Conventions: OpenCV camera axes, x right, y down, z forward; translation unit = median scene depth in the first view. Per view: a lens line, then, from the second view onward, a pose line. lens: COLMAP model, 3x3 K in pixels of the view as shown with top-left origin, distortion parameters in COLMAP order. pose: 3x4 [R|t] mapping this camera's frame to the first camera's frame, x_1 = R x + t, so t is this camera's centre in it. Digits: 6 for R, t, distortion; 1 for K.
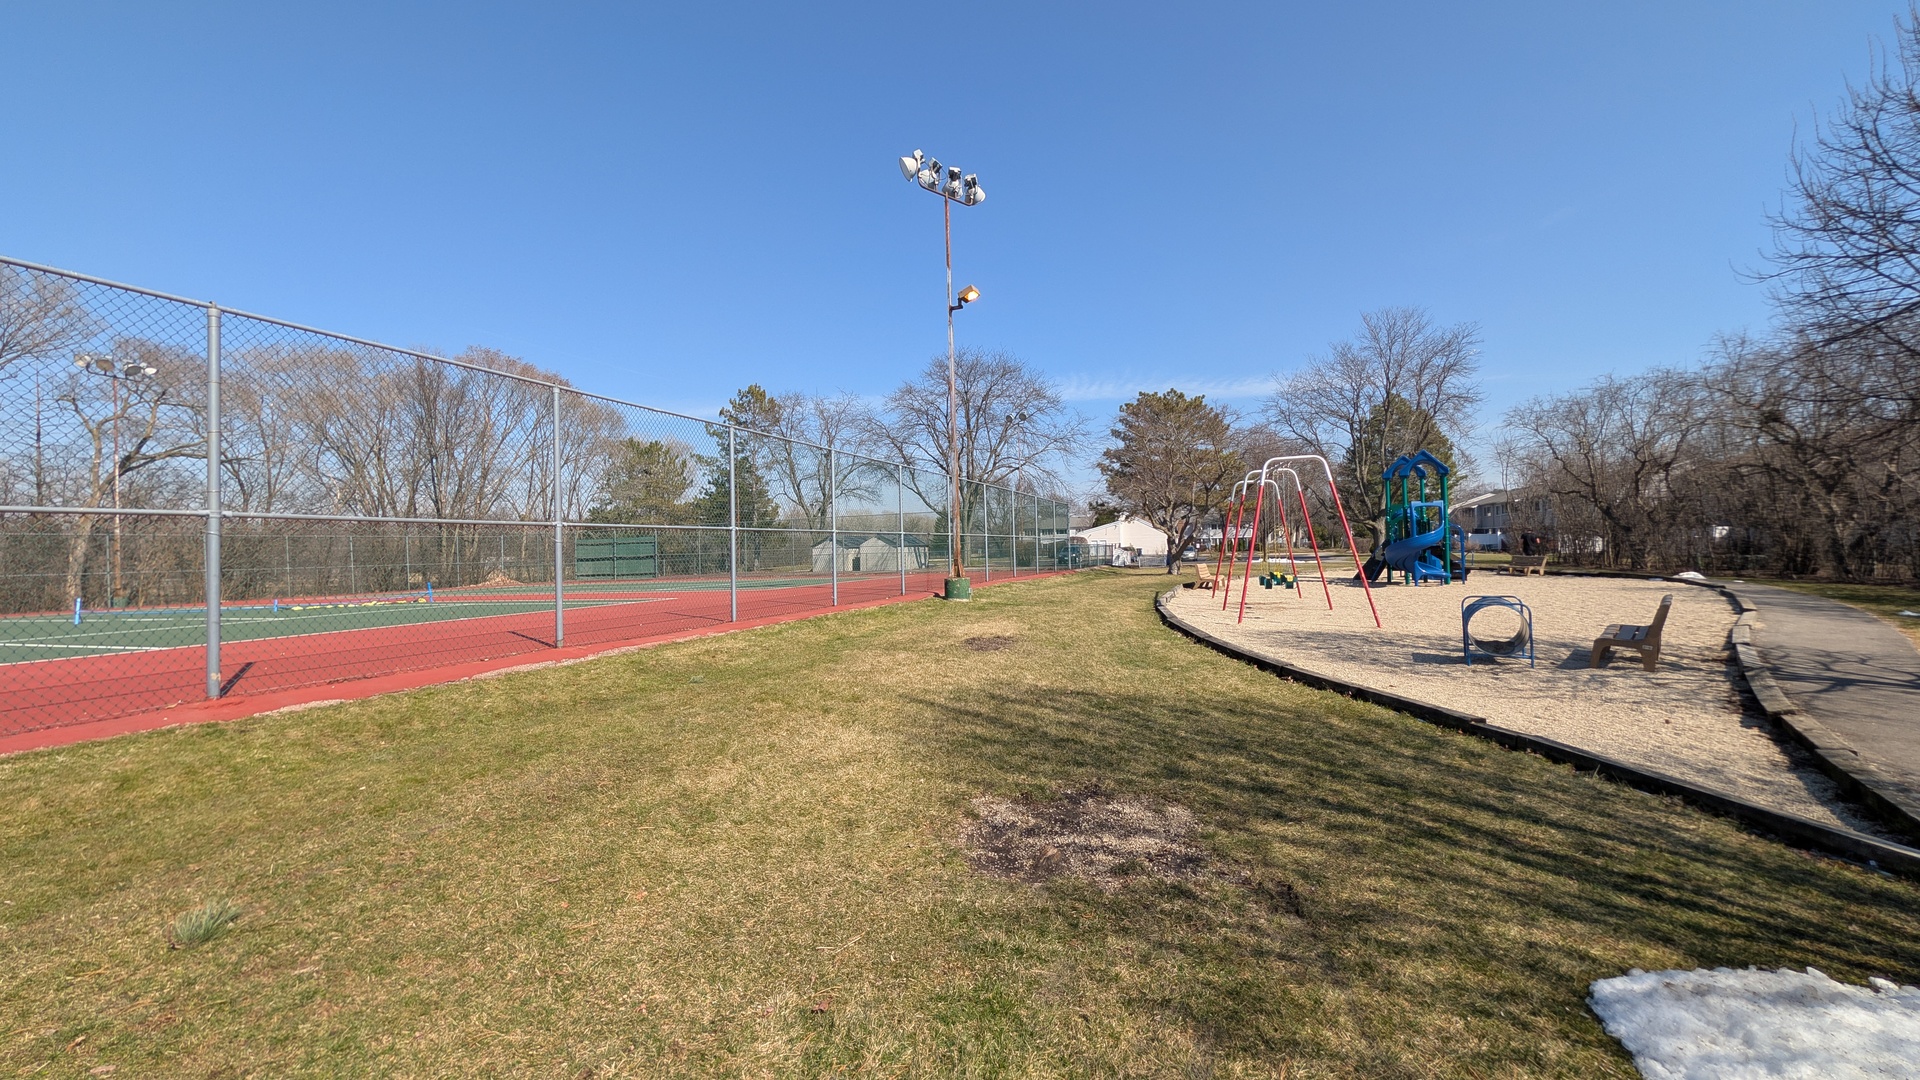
lens RADIAL K [[736.3, 0, 962.3], [0, 736.3, 544.0], [0, 0, 1]] dist [-0.000606, 0.000759]
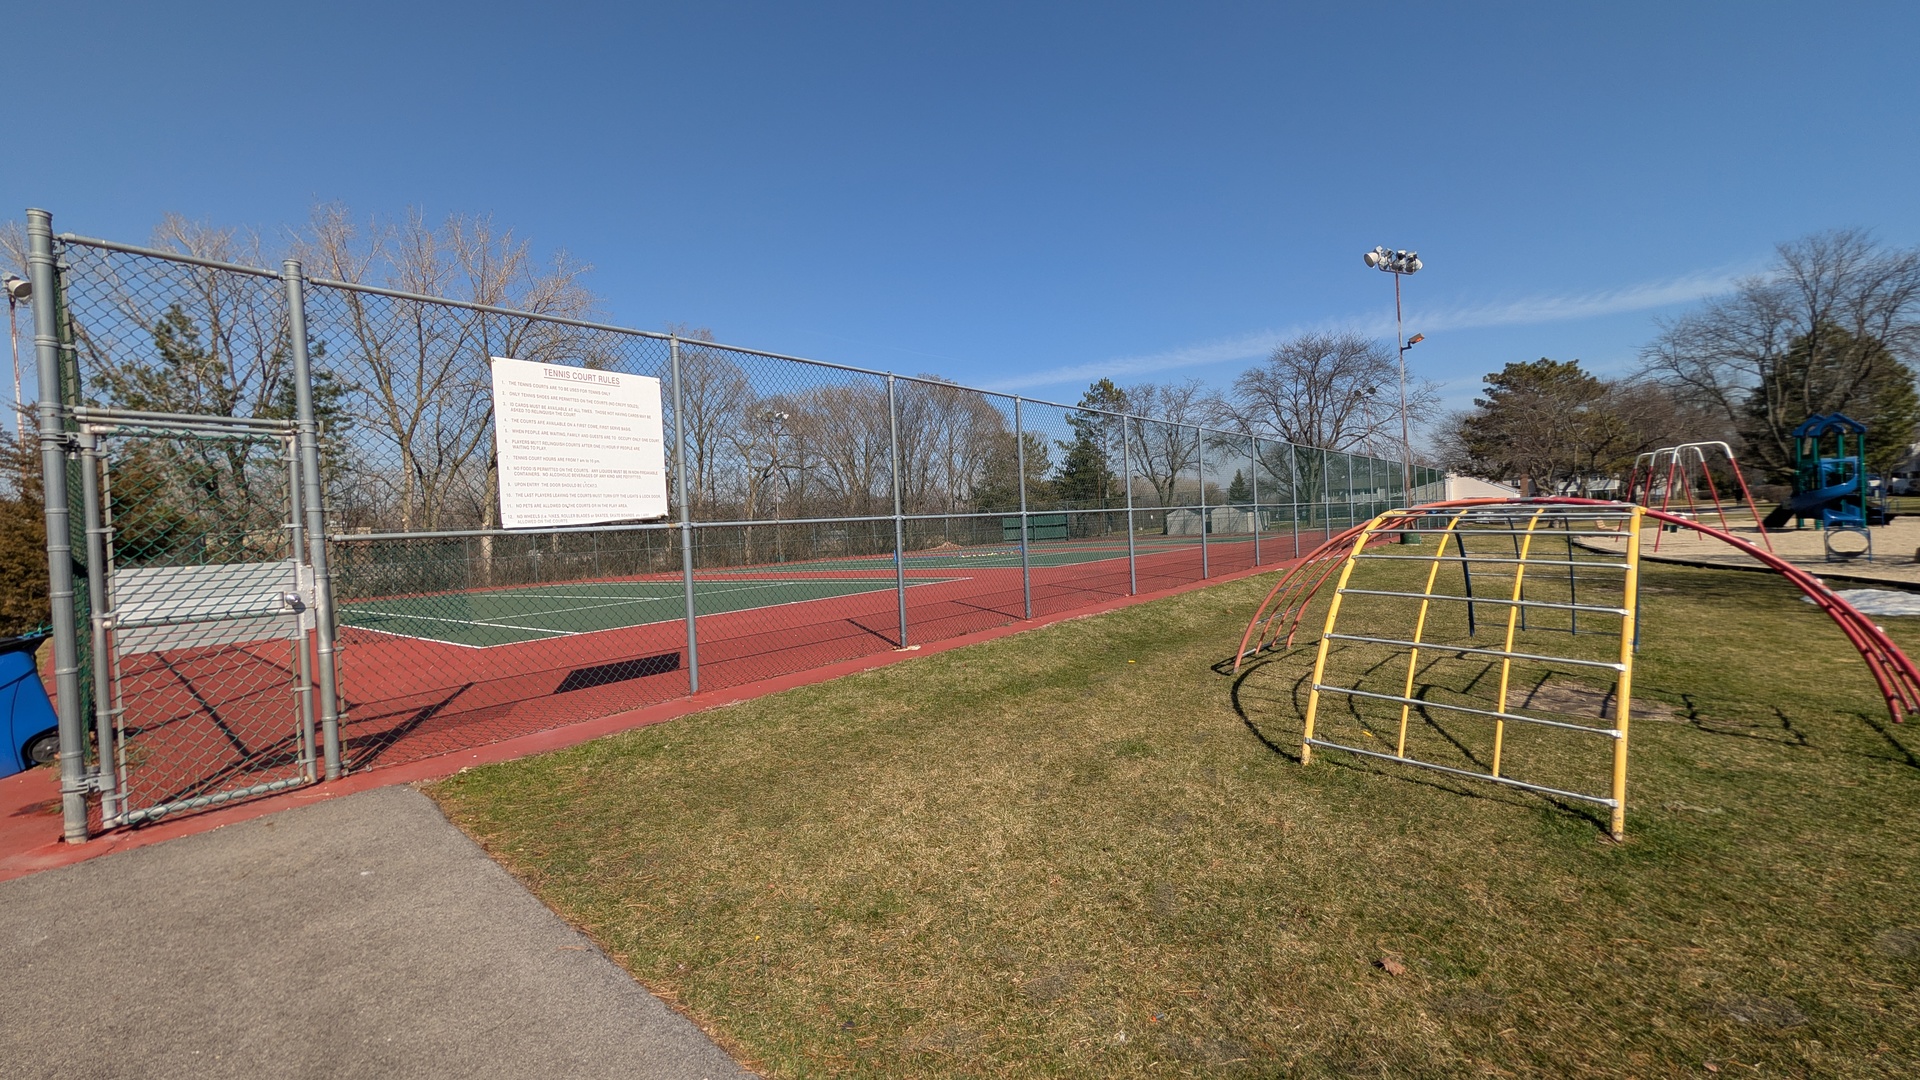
lens RADIAL K [[736.3, 0, 962.3], [0, 736.3, 544.0], [0, 0, 1]] dist [-0.000606, 0.000759]
pose [[0.941364, -0.015673, -0.337028, -0.260569], [0.030337, 0.998806, 0.038286, -0.006493], [0.336025, -0.046265, 0.940716, -0.525261]]
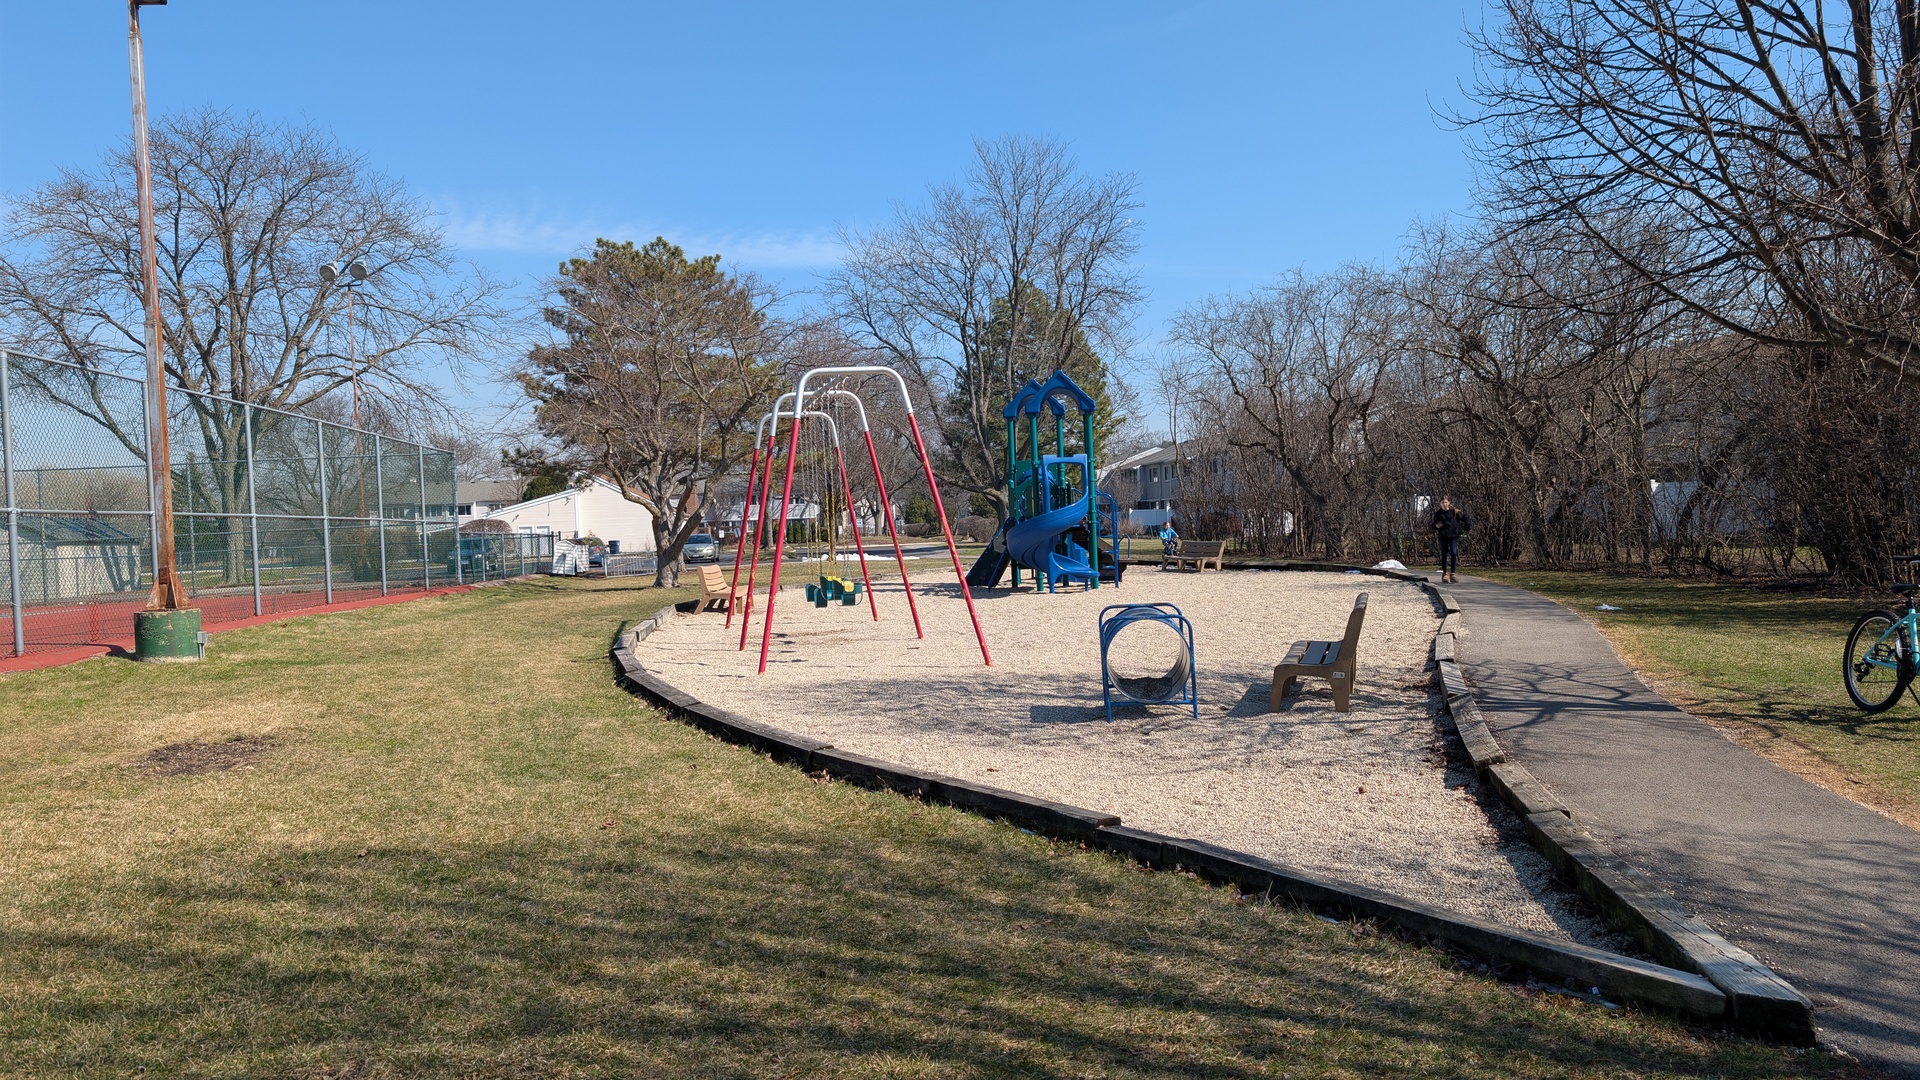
lens RADIAL K [[1372.9, 0, 950.6], [0, 1372.9, 540.9], [0, 0, 1]] dist [0.037952, -0.006571]
pose [[0.891440, -0.016953, 0.452821, 0.029642], [0.014337, 0.999855, 0.009209, 0.002247], [-0.452911, -0.001717, 0.891554, 0.027435]]
